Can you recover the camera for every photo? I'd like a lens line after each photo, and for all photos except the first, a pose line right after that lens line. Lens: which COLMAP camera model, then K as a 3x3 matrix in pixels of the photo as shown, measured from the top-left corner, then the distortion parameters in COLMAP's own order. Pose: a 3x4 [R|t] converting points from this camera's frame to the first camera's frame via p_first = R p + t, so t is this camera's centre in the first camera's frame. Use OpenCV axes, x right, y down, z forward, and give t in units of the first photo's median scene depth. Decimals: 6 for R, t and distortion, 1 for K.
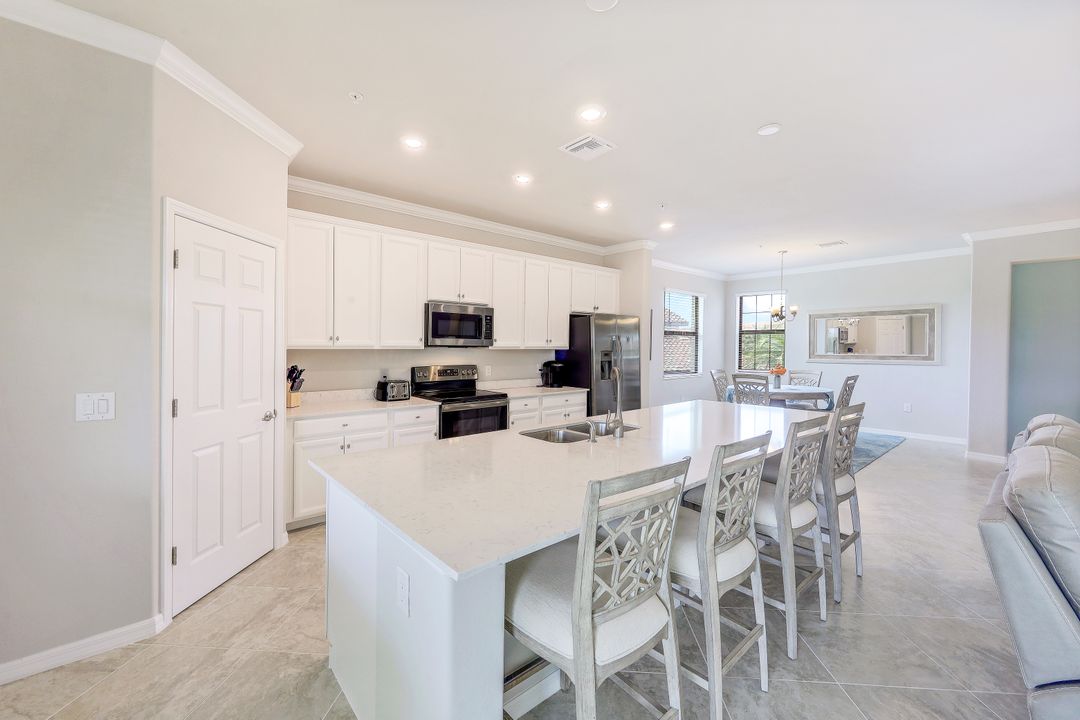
lens RADIAL K [[435.6, 0, 538.7], [0, 435.6, 352.3], [0, 0, 1]] dist [-0.002172, -0.000224]
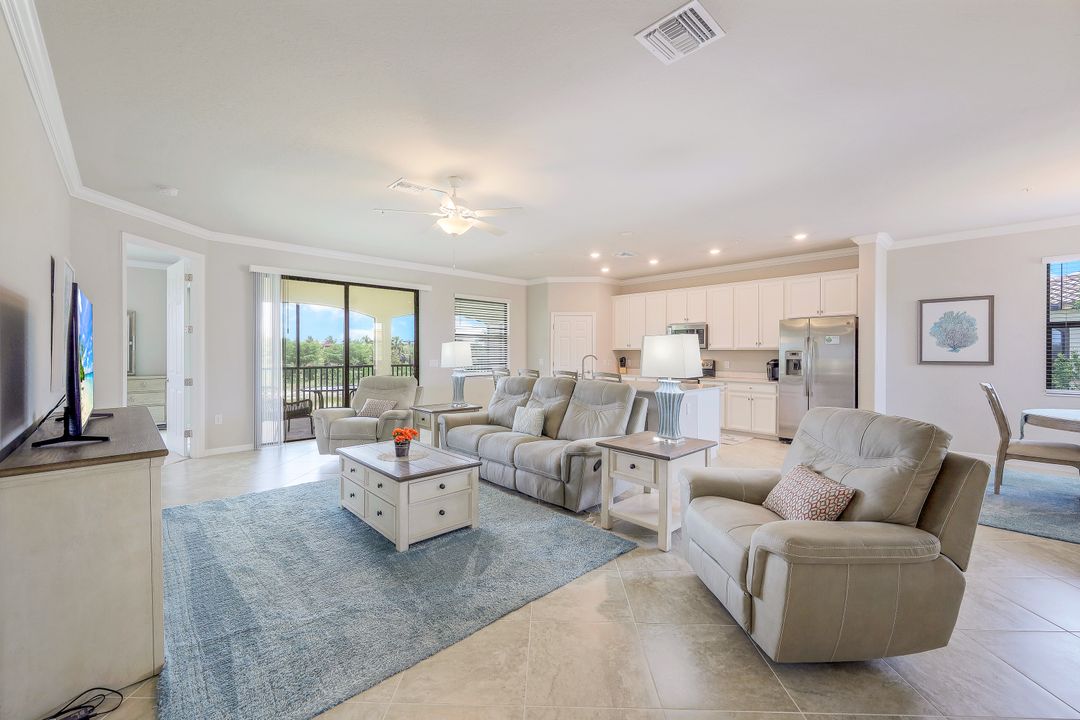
lens RADIAL K [[435.6, 0, 538.5], [0, 435.6, 352.5], [0, 0, 1]] dist [-0.002172, -0.000224]
pose [[0.048973, -0.004092, -0.998792, 1.507899], [-0.018324, 0.999820, -0.004995, 0.022423], [0.998632, 0.018546, 0.048889, 0.319080]]
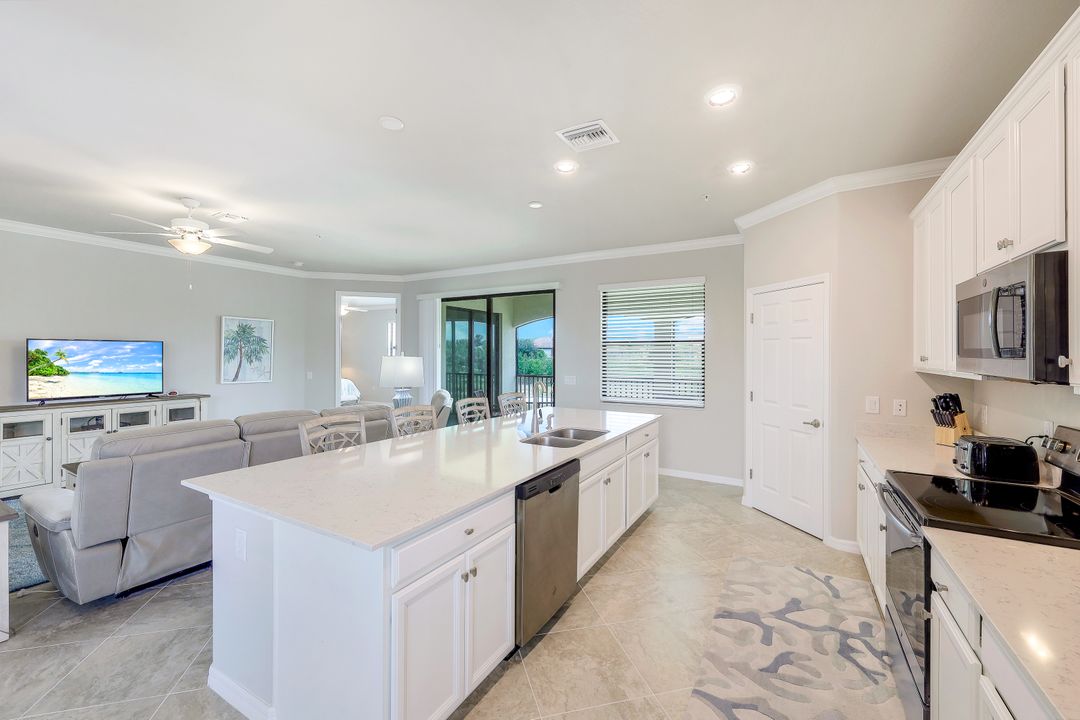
lens RADIAL K [[435.6, 0, 534.9], [0, 435.6, 356.3], [0, 0, 1]] dist [-0.002172, -0.000224]
pose [[-0.945375, -0.007864, -0.325889, 0.322680], [-0.014732, 0.999718, 0.018611, -0.032775], [0.325650, 0.022395, -0.945225, 1.207015]]
